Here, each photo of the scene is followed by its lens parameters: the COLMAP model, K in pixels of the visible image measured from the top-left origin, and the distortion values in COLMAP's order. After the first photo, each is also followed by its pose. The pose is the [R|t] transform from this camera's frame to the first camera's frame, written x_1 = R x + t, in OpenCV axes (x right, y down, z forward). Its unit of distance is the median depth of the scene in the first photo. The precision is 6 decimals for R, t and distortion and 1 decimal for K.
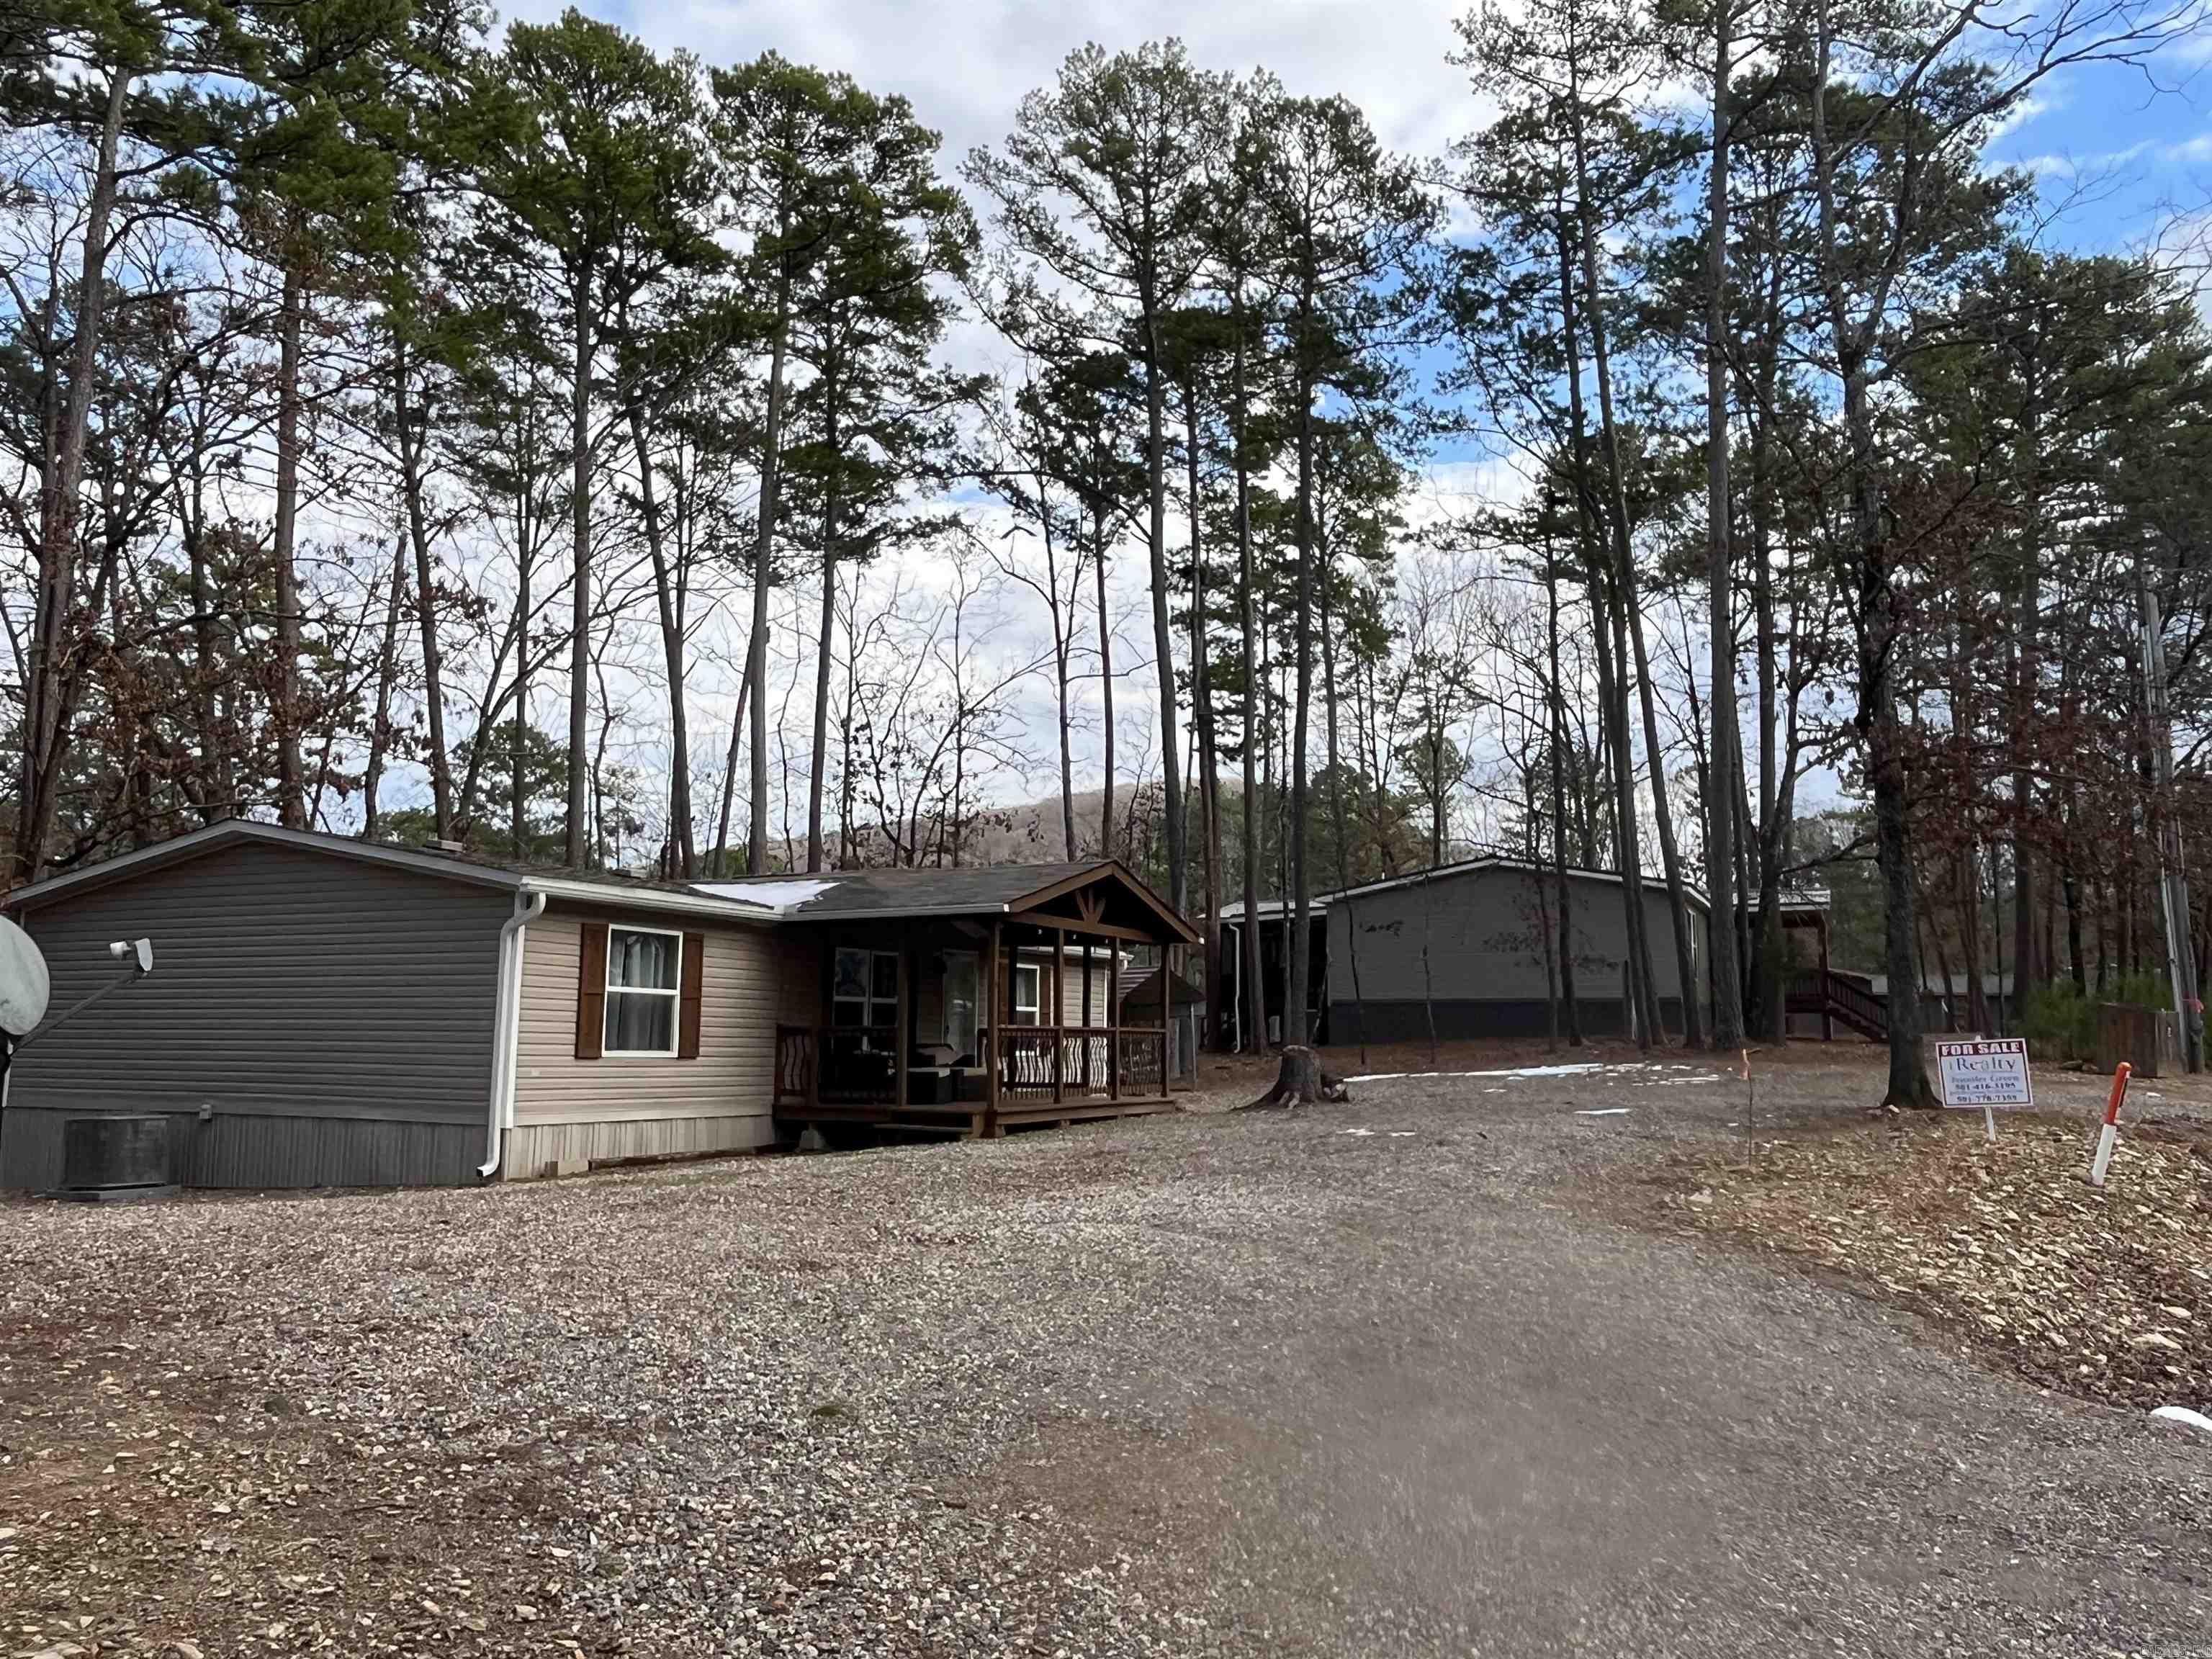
lens RADIAL K [[1664.8, 0, 1093.4], [0, 1664.8, 818.4], [0, 0, 1]] dist [0.000201, 0.011048]
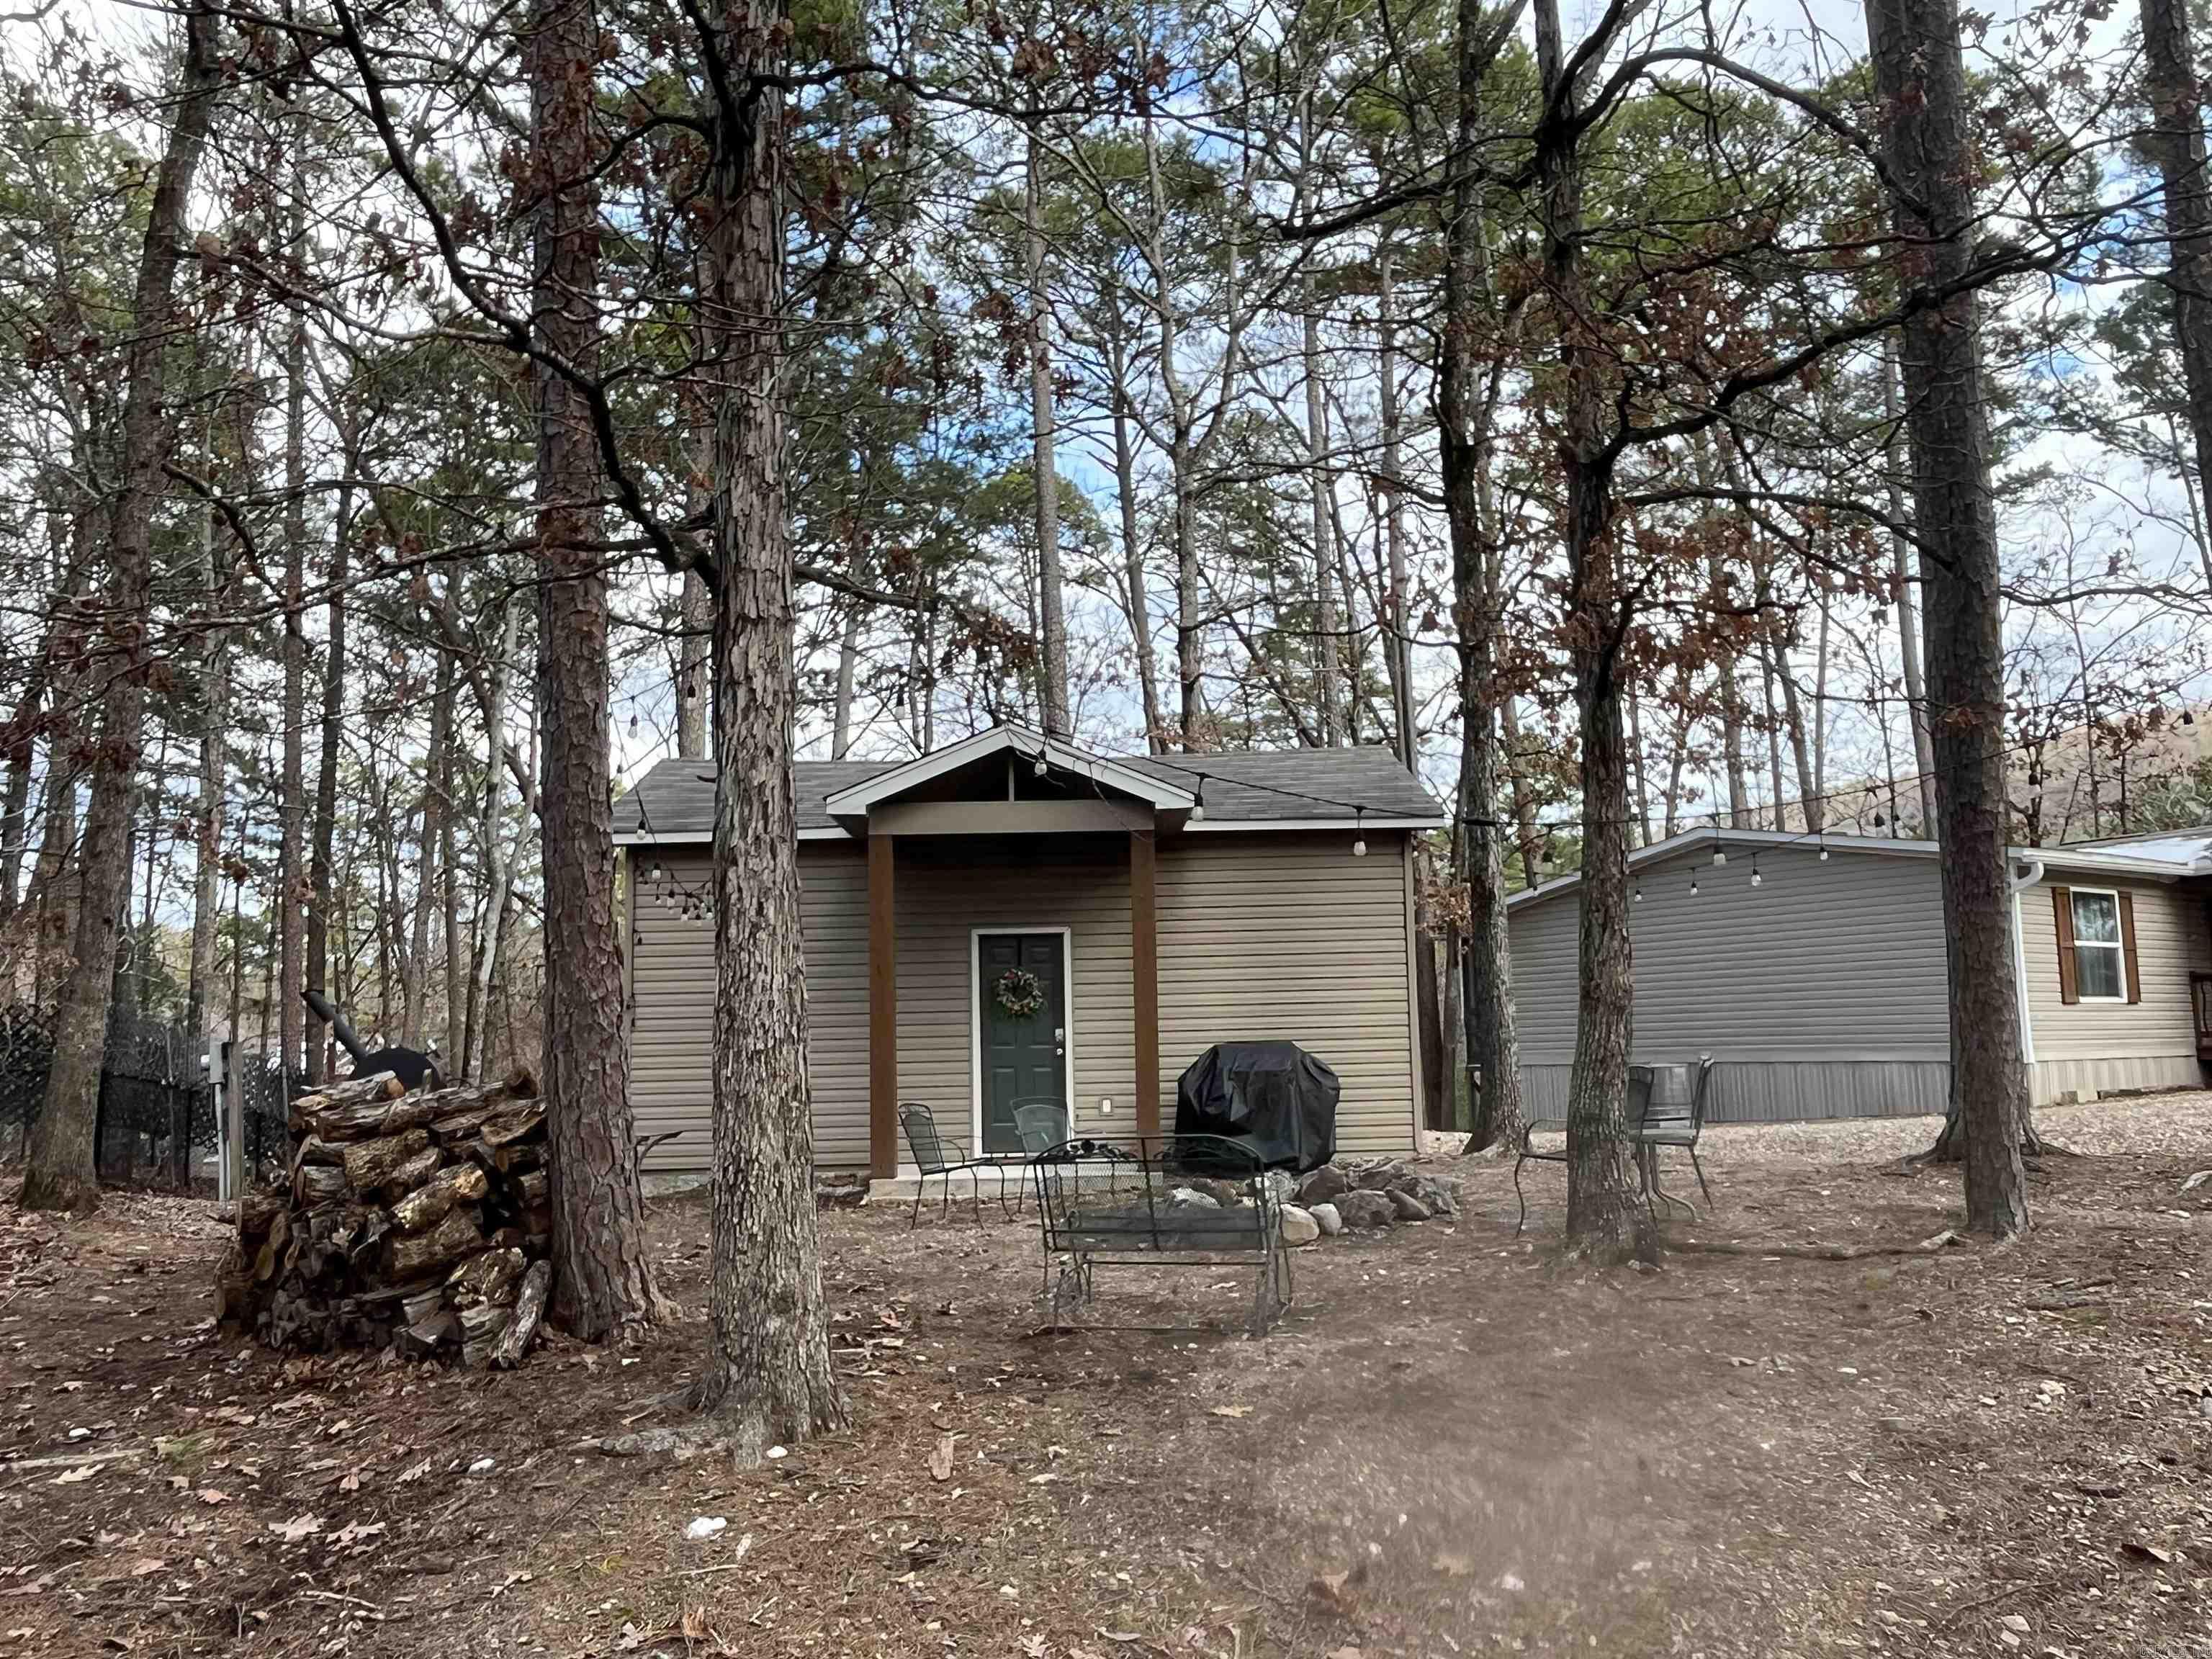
lens RADIAL K [[1664.8, 0, 1114.8], [0, 1664.8, 839.8], [0, 0, 1]] dist [0.000201, 0.011048]
pose [[0.876446, -0.087179, -0.473542, -0.145937], [0.094381, 0.995499, -0.008588, -0.009572], [0.472160, -0.037167, 0.880729, -0.145460]]
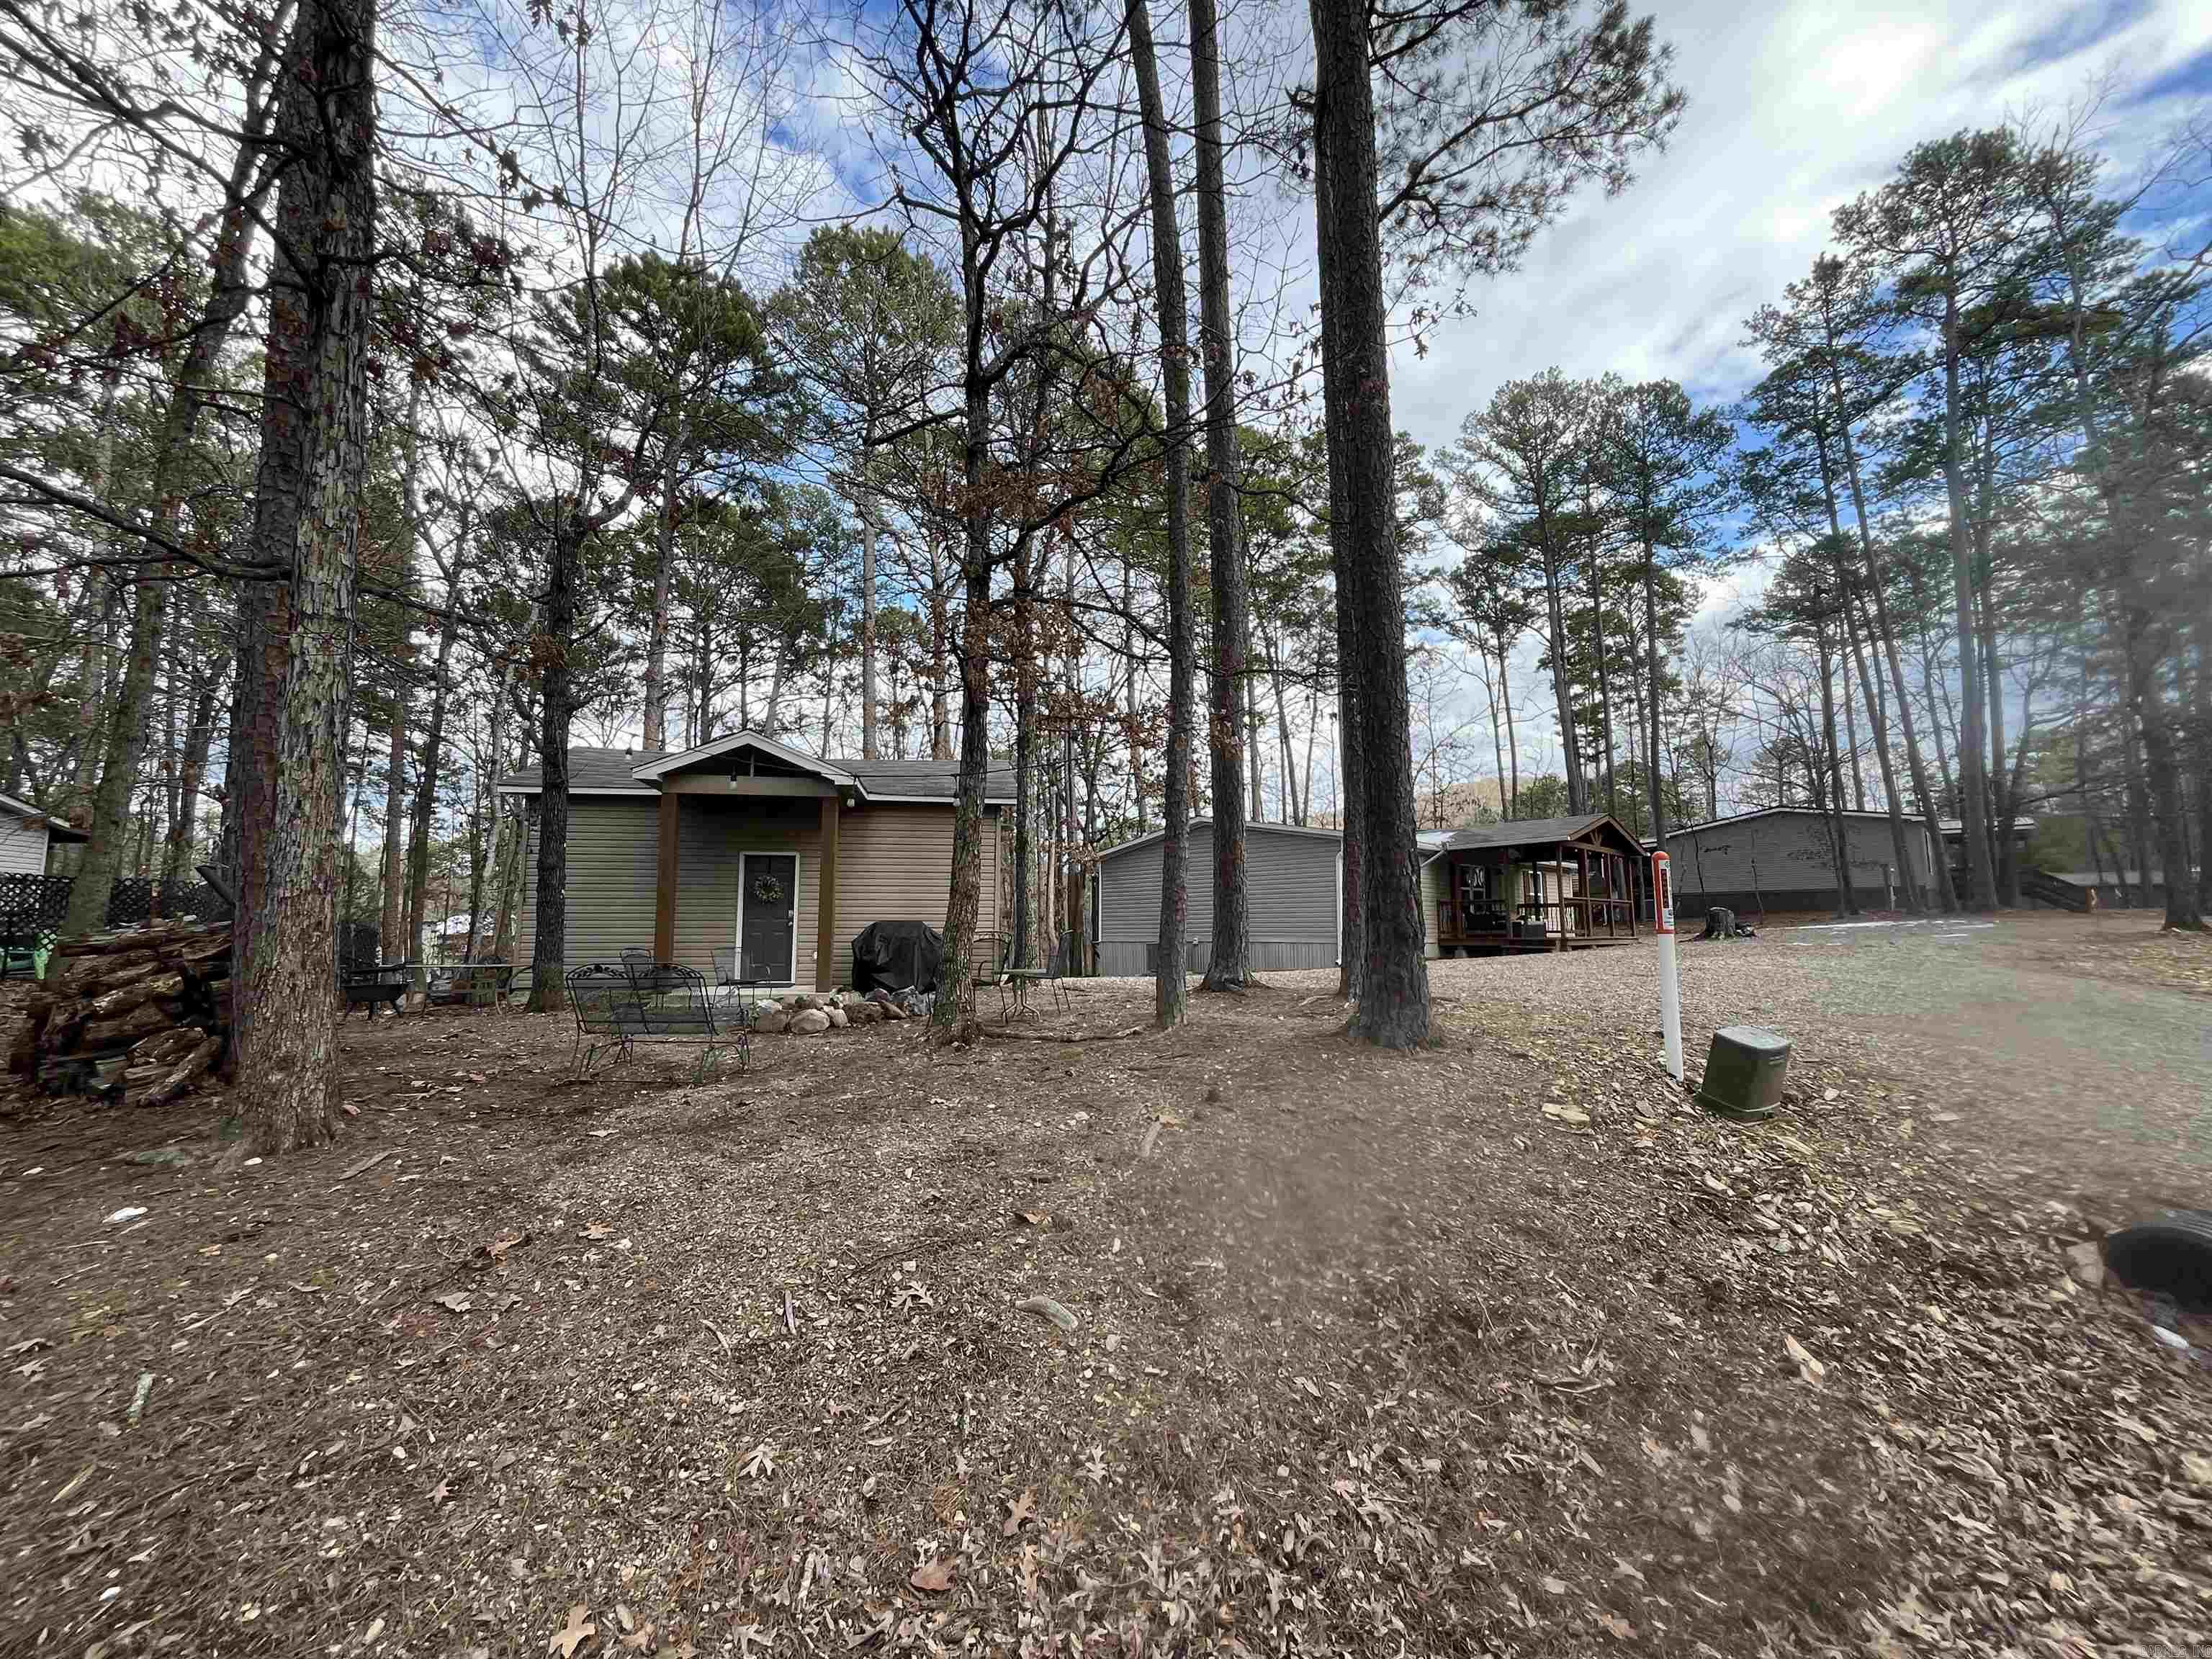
lens RADIAL K [[886.4, 0, 1101.3], [0, 886.4, 839.0], [0, 0, 1]] dist [-0.001242, -0.000038]
pose [[0.934243, -0.045346, -0.353744, -0.096142], [0.055224, 0.998314, 0.017875, 0.001861], [0.352337, -0.036235, 0.935172, -0.099322]]
